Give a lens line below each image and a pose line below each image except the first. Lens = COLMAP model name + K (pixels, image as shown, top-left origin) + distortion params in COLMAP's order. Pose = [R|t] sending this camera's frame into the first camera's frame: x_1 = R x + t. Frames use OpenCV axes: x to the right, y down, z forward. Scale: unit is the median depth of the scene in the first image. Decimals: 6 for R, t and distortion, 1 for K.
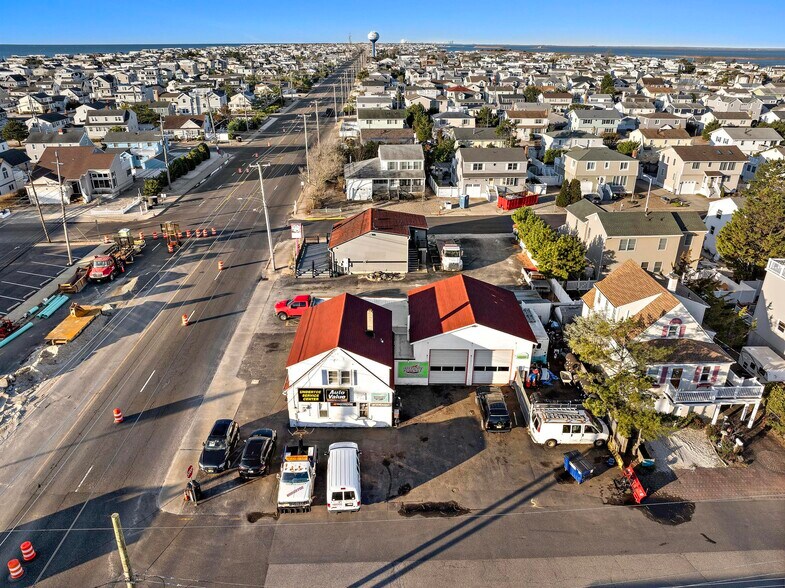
lens RADIAL K [[540.6, 0, 389.5], [0, 540.6, 294.0], [0, 0, 1]] dist [-0.025202, -0.005872]
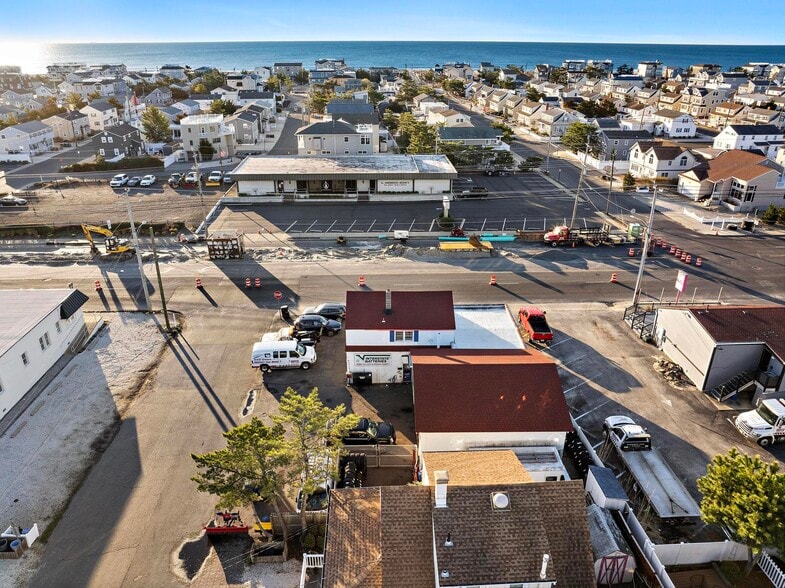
lens RADIAL K [[540.6, 0, 374.8], [0, 540.6, 274.3], [0, 0, 1]] dist [-0.025202, -0.005872]
pose [[0.002616, 0.390793, -0.920475, 0.621745], [-0.418206, 0.836545, 0.353972, -0.239181], [0.908349, 0.384022, 0.165621, 0.483589]]
